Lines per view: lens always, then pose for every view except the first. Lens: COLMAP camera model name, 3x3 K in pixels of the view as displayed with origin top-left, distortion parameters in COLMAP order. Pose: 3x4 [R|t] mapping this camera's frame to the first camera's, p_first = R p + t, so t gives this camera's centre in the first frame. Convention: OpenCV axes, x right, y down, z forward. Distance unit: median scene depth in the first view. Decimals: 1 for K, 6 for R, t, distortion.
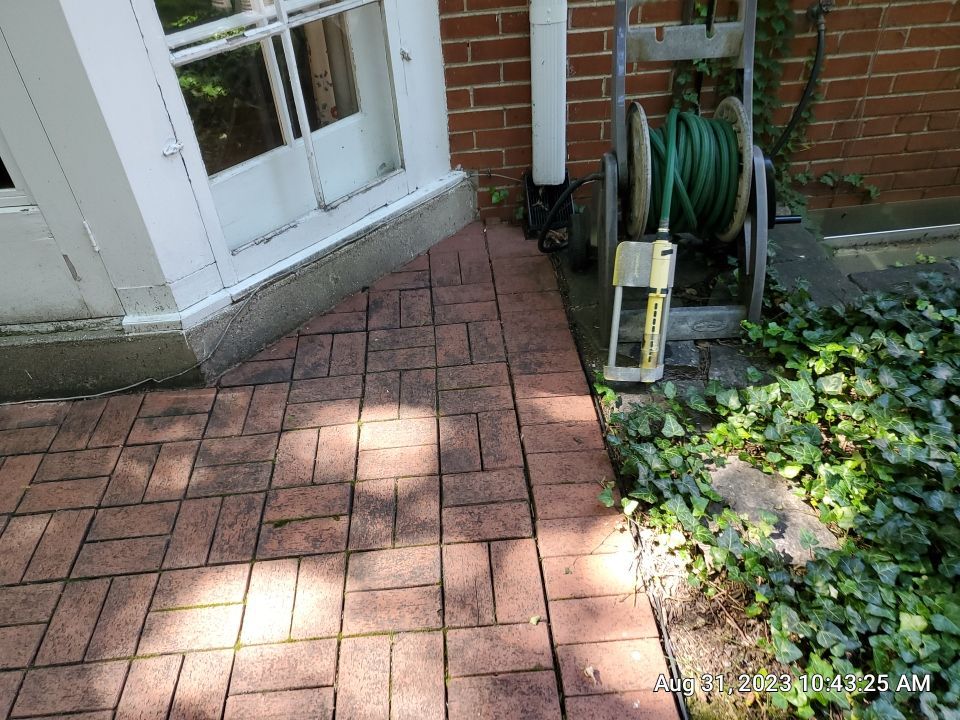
lens RADIAL K [[755.8, 0, 478.4], [0, 755.8, 356.9], [0, 0, 1]] dist [0.037069, -0.041717]
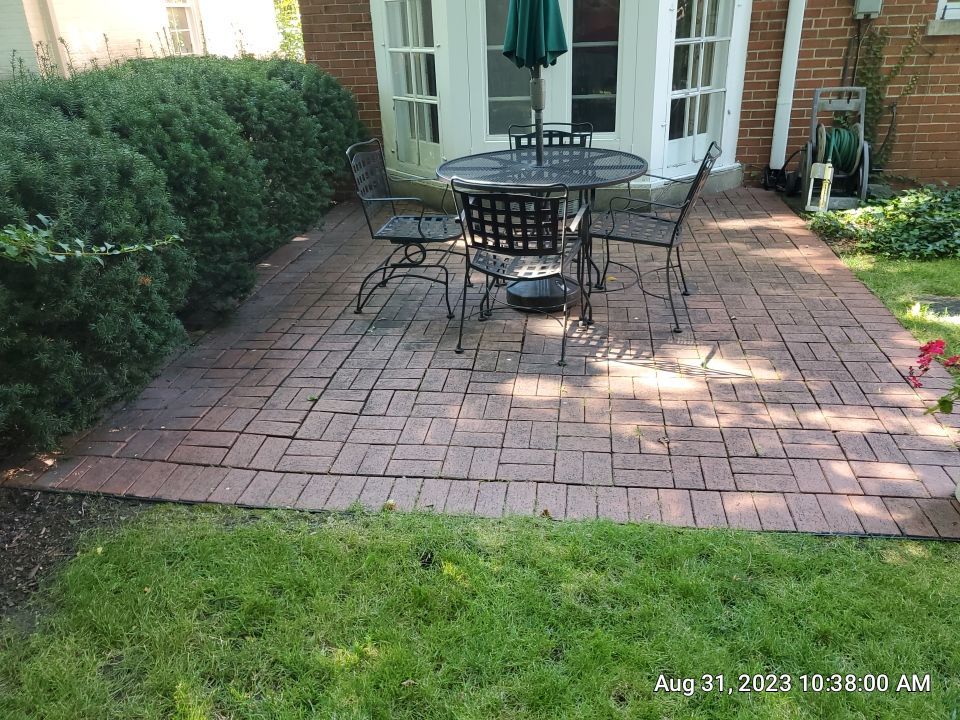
lens RADIAL K [[755.8, 0, 483.7], [0, 755.8, 362.3], [0, 0, 1]] dist [0.037069, -0.041717]
pose [[0.981977, 0.101881, -0.159192, -0.431771], [-0.135424, 0.966821, -0.216606, 1.169403], [0.131842, 0.234260, 0.963192, -1.513903]]
